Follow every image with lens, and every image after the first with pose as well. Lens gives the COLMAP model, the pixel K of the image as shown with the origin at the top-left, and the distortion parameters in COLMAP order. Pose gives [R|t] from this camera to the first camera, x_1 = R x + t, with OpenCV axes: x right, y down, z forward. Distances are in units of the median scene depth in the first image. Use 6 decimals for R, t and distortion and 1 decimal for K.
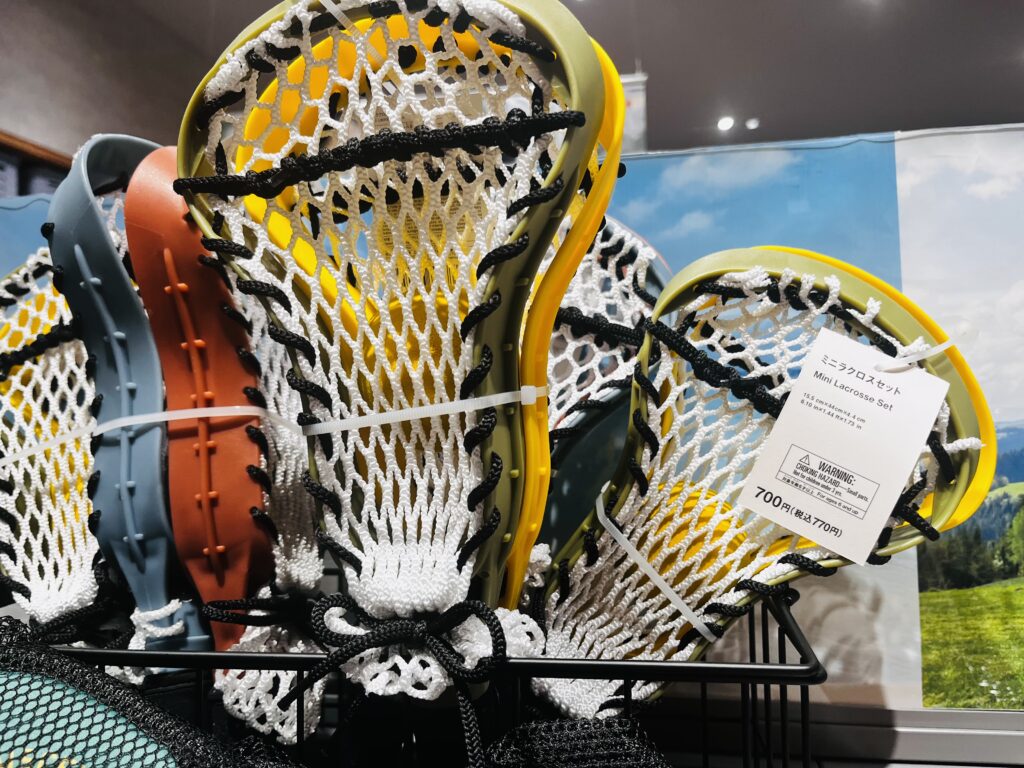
lens RADIAL K [[758.4, 0, 511.5], [0, 758.4, 372.7], [0, 0, 1]] dist [0.069646, -0.112954]
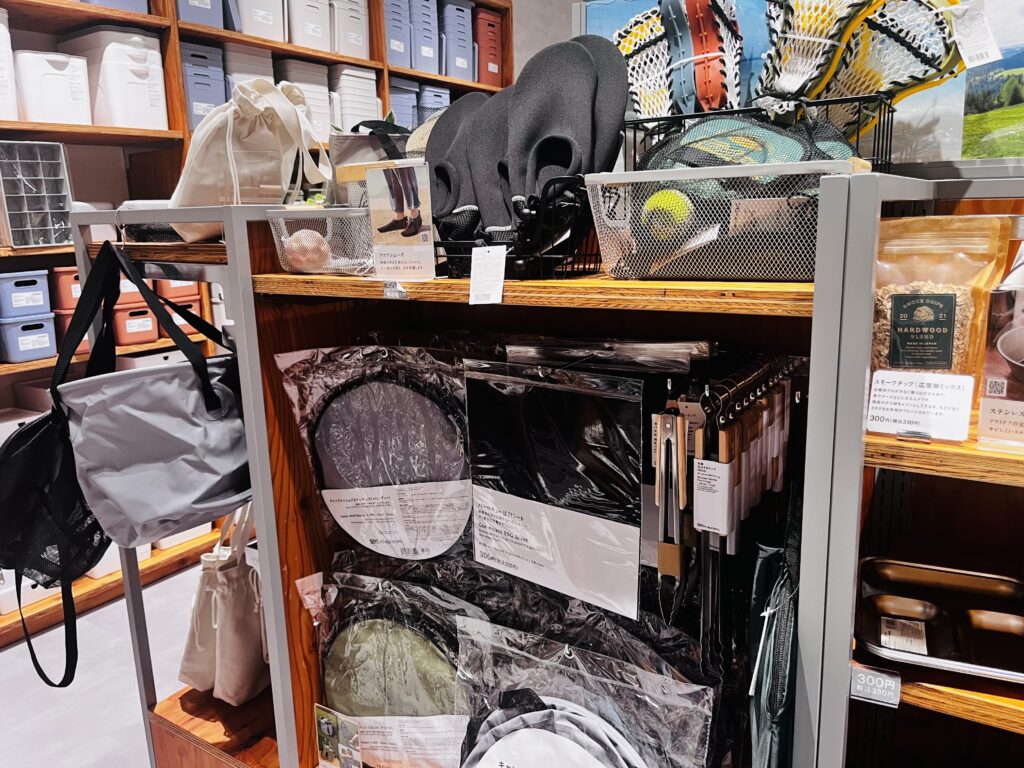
lens RADIAL K [[779.4, 0, 521.2], [0, 779.4, 383.5], [0, 0, 1]] dist [0.045451, -0.103929]
pose [[0.922501, 0.065119, -0.380462, 0.240312], [0.018501, 0.977075, 0.212091, 0.701638], [0.385551, -0.202693, 0.900148, -2.633343]]
